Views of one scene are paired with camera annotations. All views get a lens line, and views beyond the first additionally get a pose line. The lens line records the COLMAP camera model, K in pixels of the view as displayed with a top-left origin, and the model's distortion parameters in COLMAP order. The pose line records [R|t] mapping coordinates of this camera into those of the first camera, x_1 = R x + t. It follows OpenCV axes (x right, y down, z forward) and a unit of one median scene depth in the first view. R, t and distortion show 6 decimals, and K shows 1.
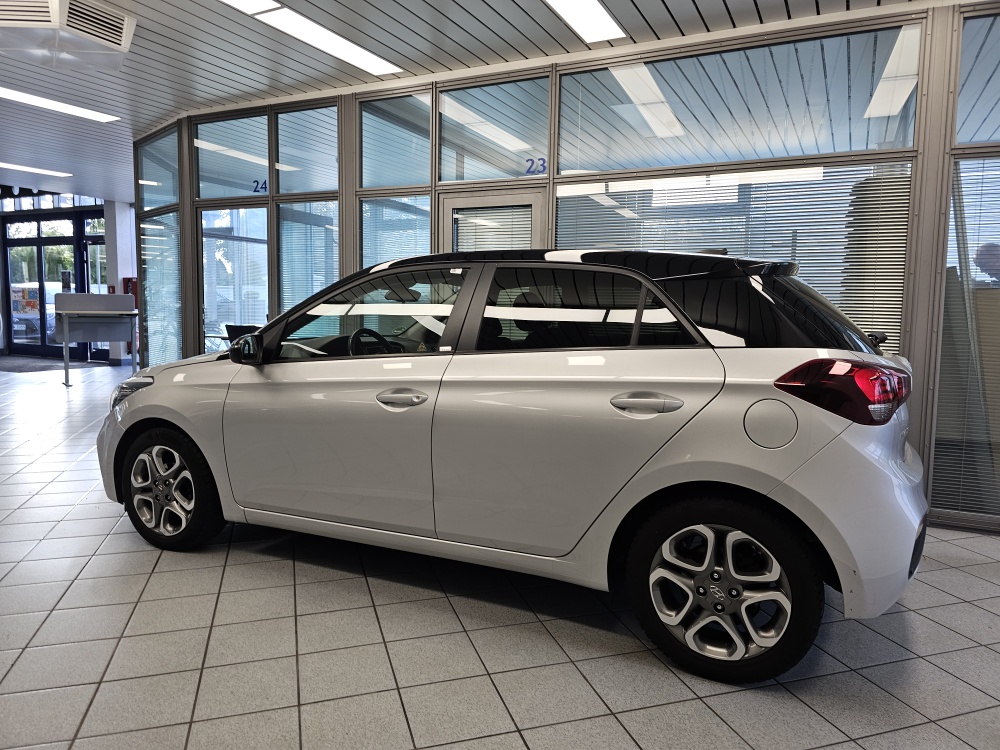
lens RADIAL K [[679.8, 0, 496.6], [0, 679.8, 355.5], [0, 0, 1]] dist [0.066700, -0.071204]
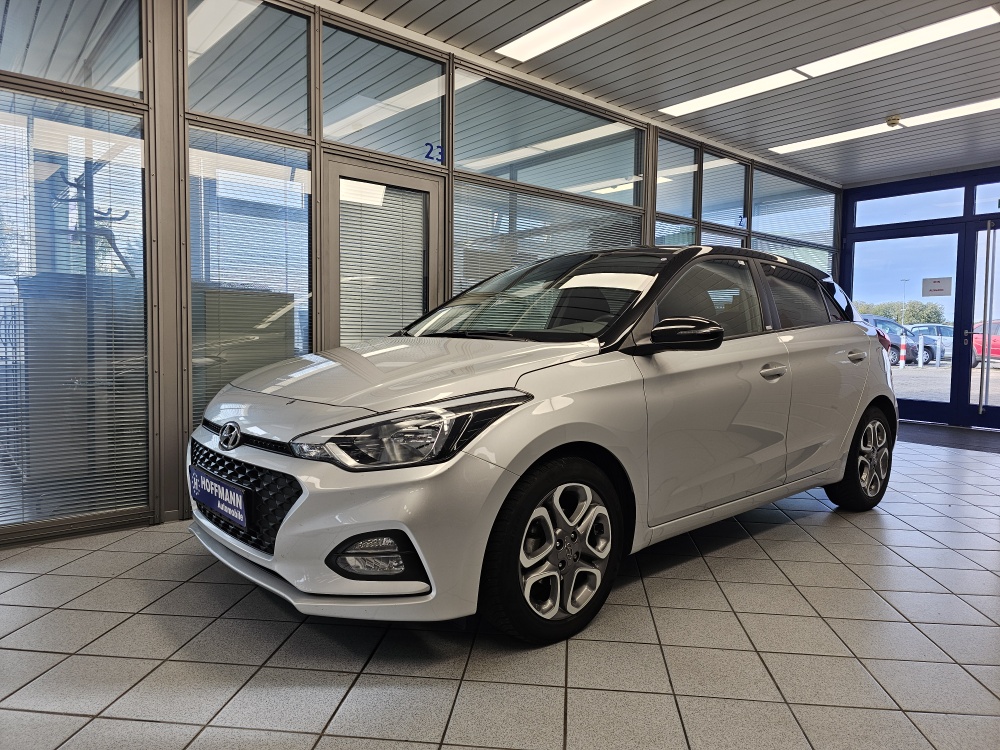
lens RADIAL K [[679.8, 0, 501.5], [0, 679.8, 361.5], [0, 0, 1]] dist [0.066700, -0.071204]
pose [[0.382880, -0.051948, 0.922336, -1.116441], [0.067195, 0.997339, 0.028278, -0.012338], [-0.921351, 0.051149, 0.385352, 0.790099]]
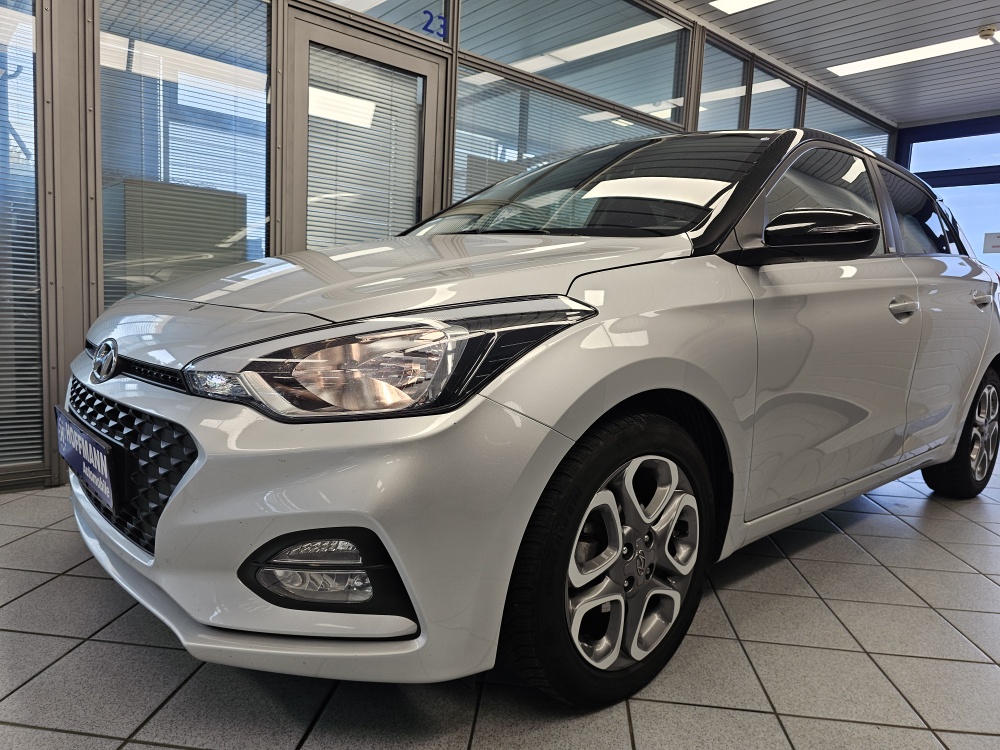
lens RADIAL K [[679.8, 0, 494.6], [0, 679.8, 369.3], [0, 0, 1]] dist [0.066700, -0.071204]
pose [[0.378448, -0.095443, 0.920689, -0.891109], [0.030604, 0.995416, 0.090610, 0.038176], [-0.925117, -0.006114, 0.379634, 0.920815]]
